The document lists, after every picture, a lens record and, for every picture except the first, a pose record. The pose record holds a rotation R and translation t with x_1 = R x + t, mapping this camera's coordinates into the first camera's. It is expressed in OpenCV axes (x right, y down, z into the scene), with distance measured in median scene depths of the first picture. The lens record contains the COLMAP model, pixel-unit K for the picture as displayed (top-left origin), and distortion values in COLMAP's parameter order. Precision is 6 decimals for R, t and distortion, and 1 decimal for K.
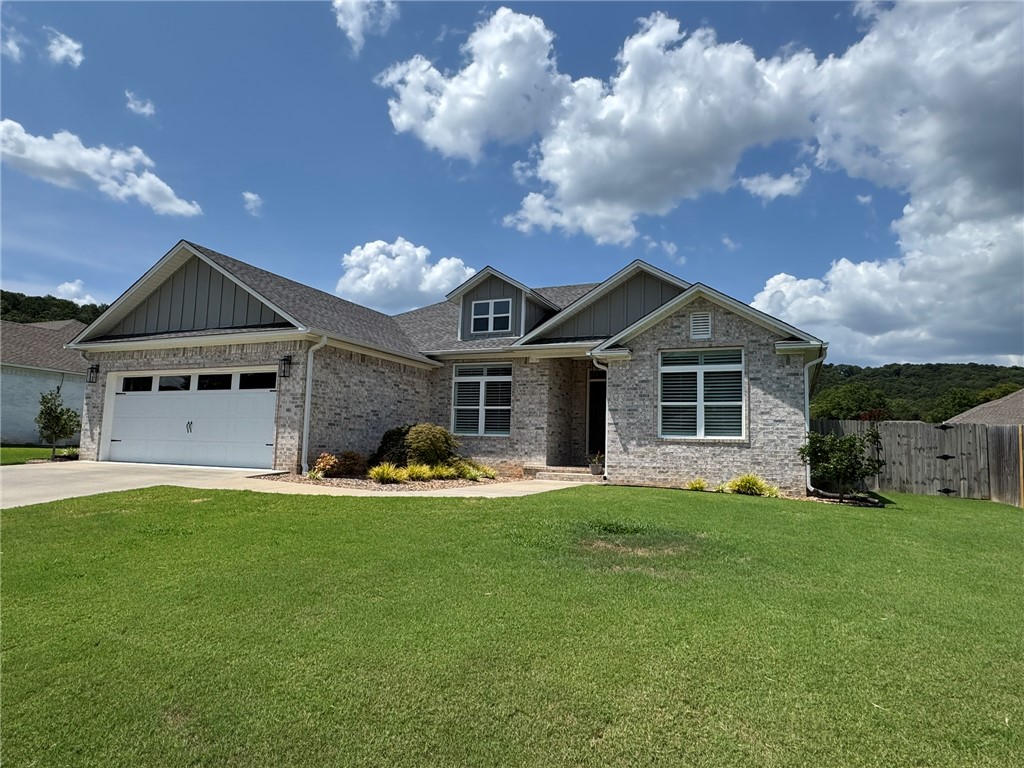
lens RADIAL K [[644.4, 0, 512.8], [0, 644.4, 384.9], [0, 0, 1]] dist [-0.000946, -0.000307]
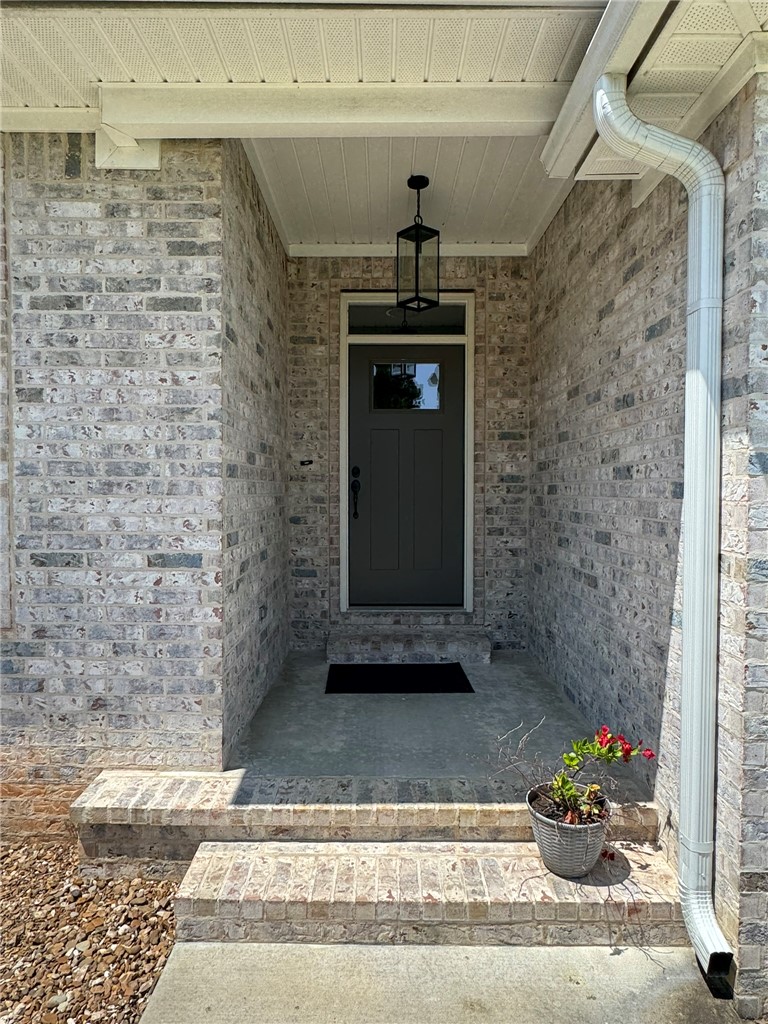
lens RADIAL K [[644.4, 0, 382.5], [0, 644.4, 511.2], [0, 0, 1]] dist [-0.000946, -0.000307]
pose [[0.918407, -0.041593, 0.393444, 0.024804], [-0.016682, 0.989503, 0.143545, 0.028188], [-0.395285, -0.138397, 0.908073, 0.817156]]
